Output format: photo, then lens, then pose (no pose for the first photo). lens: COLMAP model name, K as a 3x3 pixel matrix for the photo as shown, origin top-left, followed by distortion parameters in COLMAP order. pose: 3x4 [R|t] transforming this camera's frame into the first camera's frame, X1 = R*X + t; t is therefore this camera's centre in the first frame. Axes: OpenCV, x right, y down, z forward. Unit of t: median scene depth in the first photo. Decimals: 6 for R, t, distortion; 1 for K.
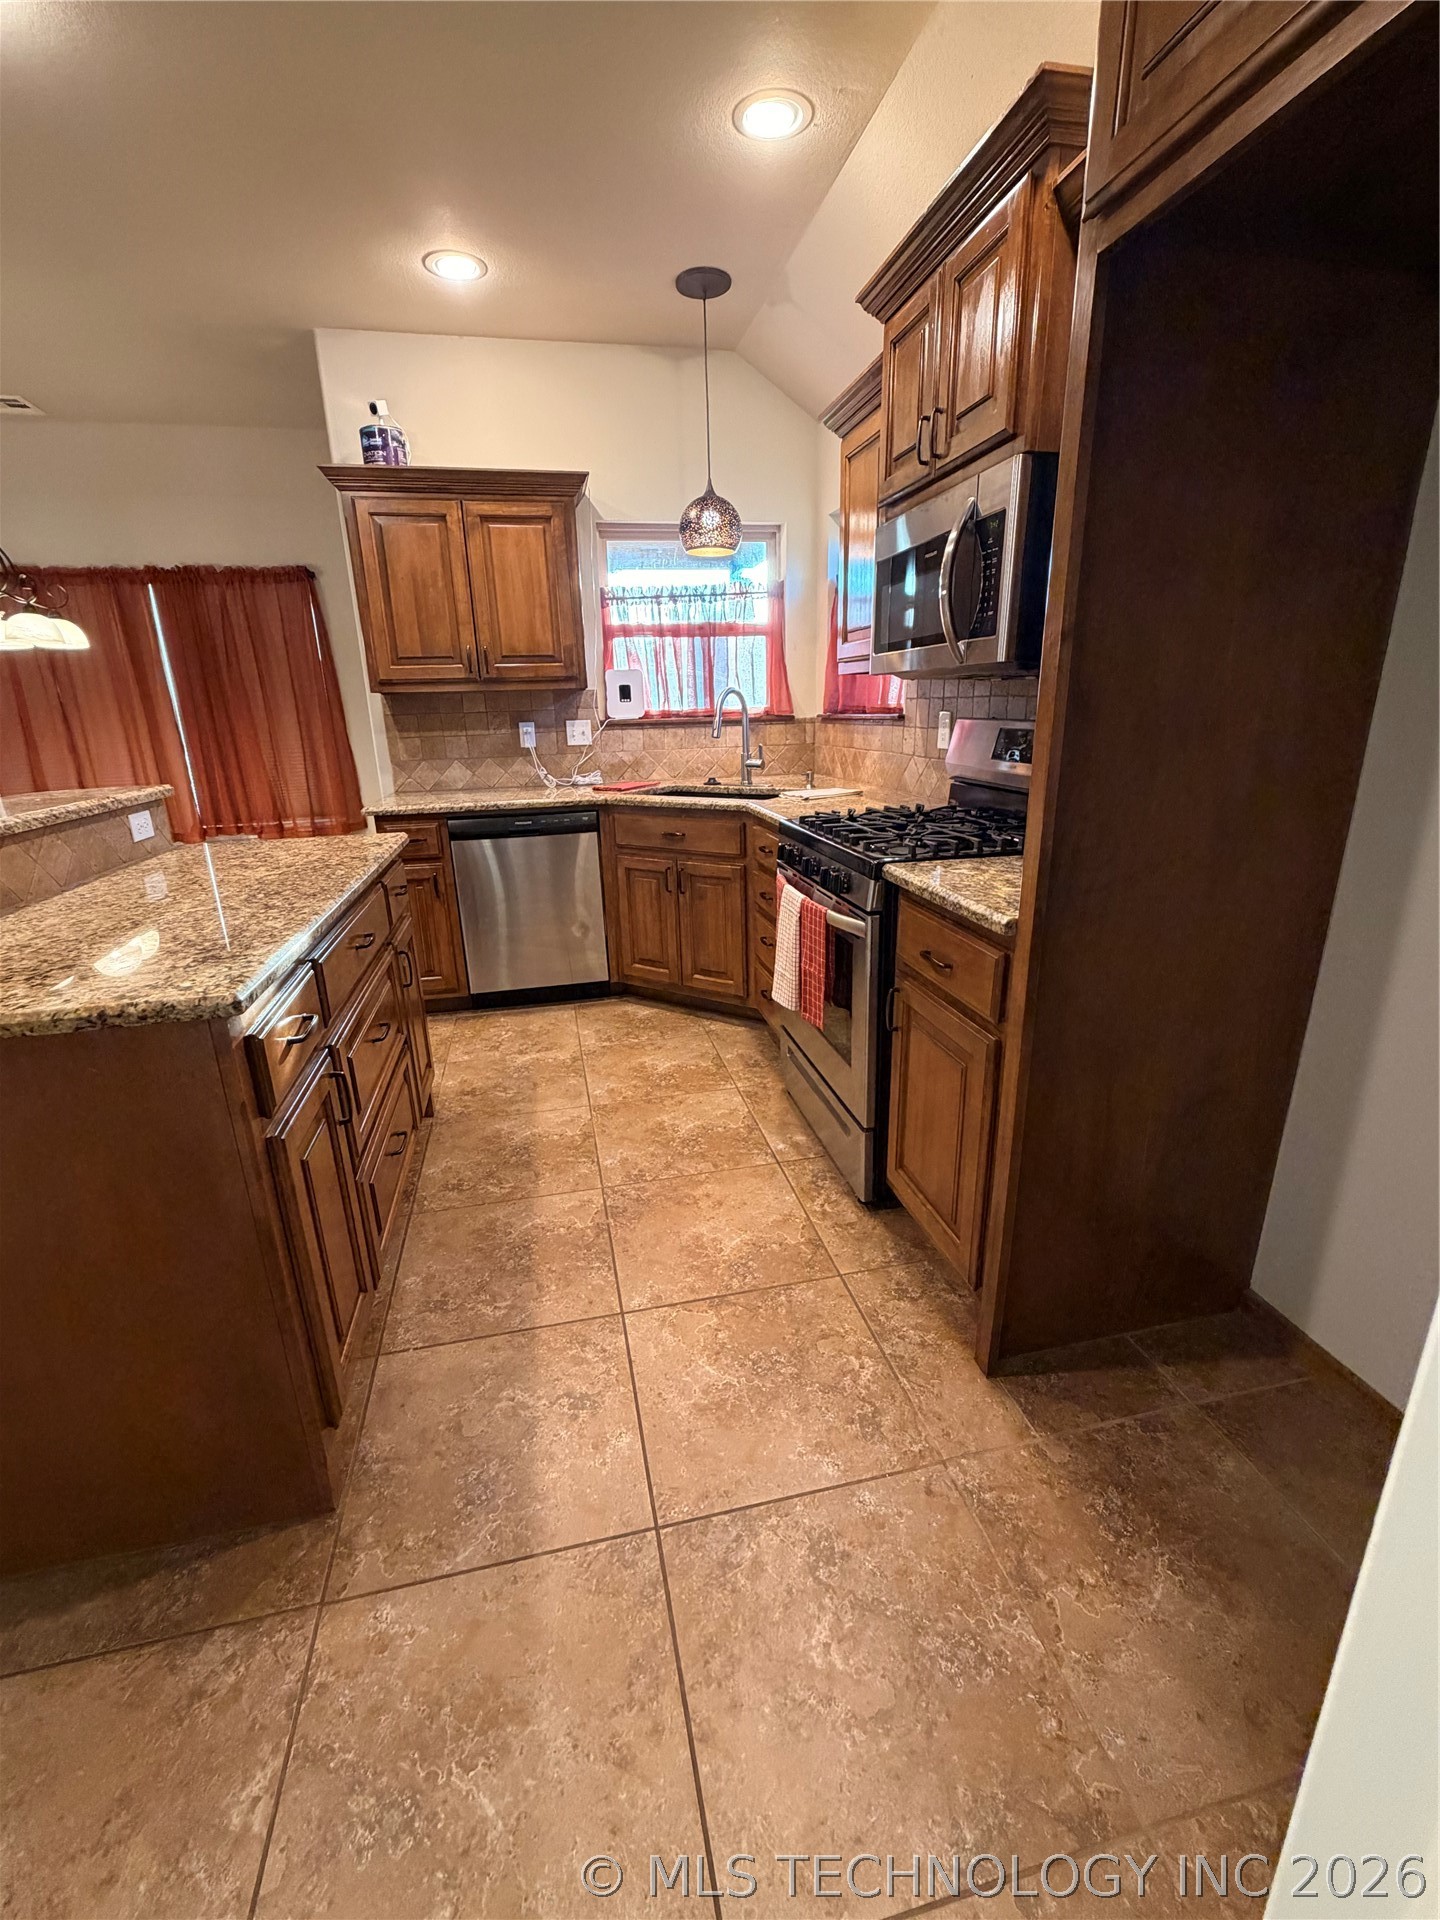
lens RADIAL K [[823.6, 0, 723.3], [0, 823.6, 960.6], [0, 0, 1]] dist [-0.004602, 0.001160]
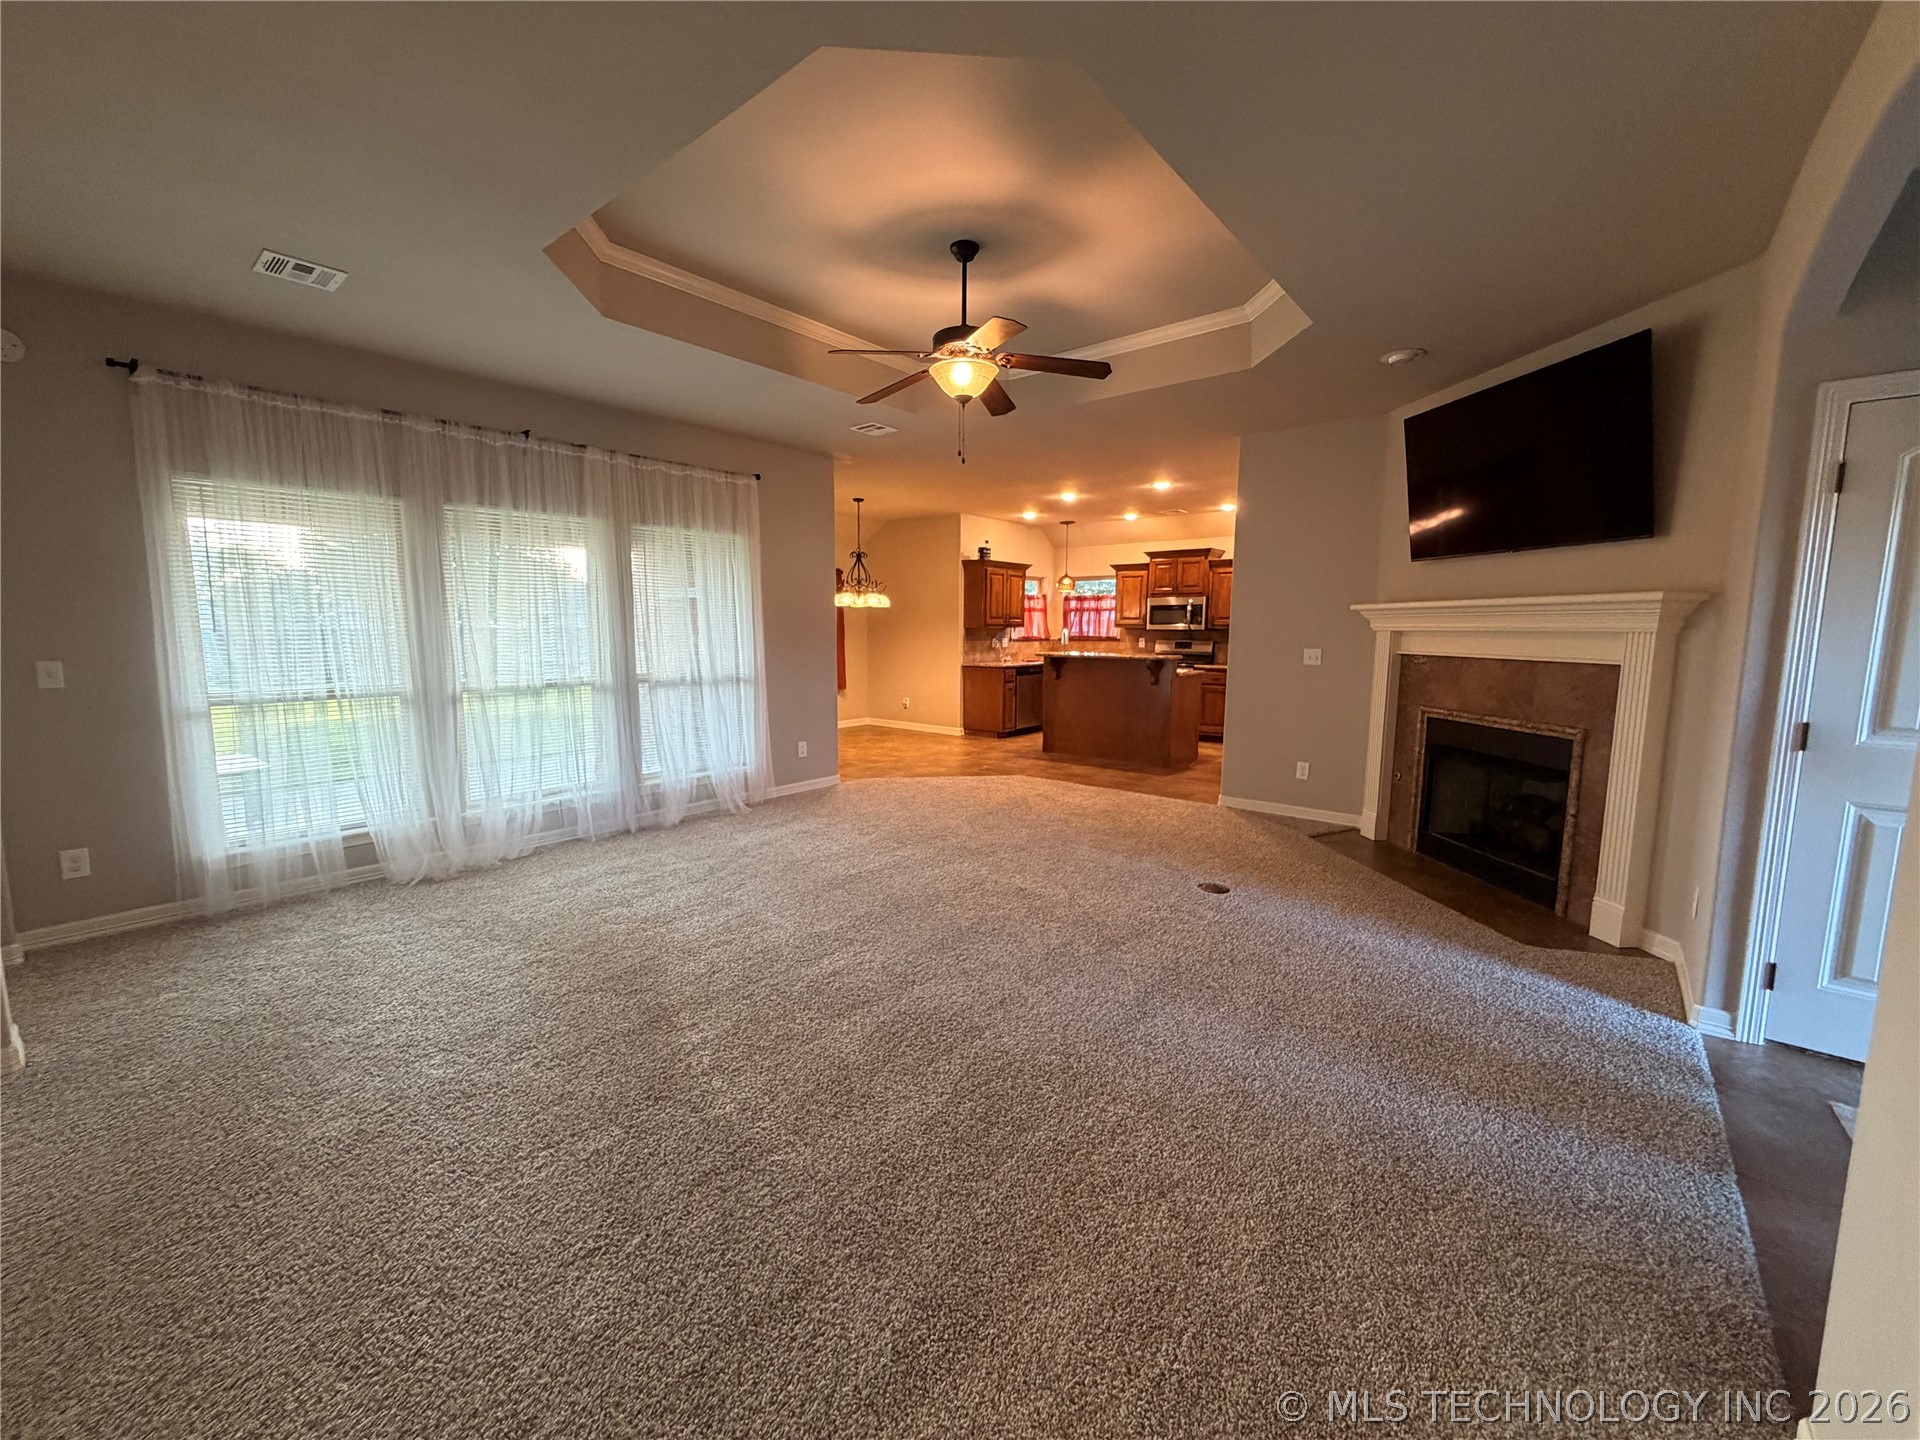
lens RADIAL K [[764.0, 0, 960.0], [0, 764.0, 720.0], [0, 0, 1]] dist [0.001527, -0.000174]
pose [[0.786497, -0.046889, 0.615811, -2.110826], [0.162814, 0.977582, -0.133507, 0.335530], [-0.595746, 0.205266, 0.776500, -0.967926]]
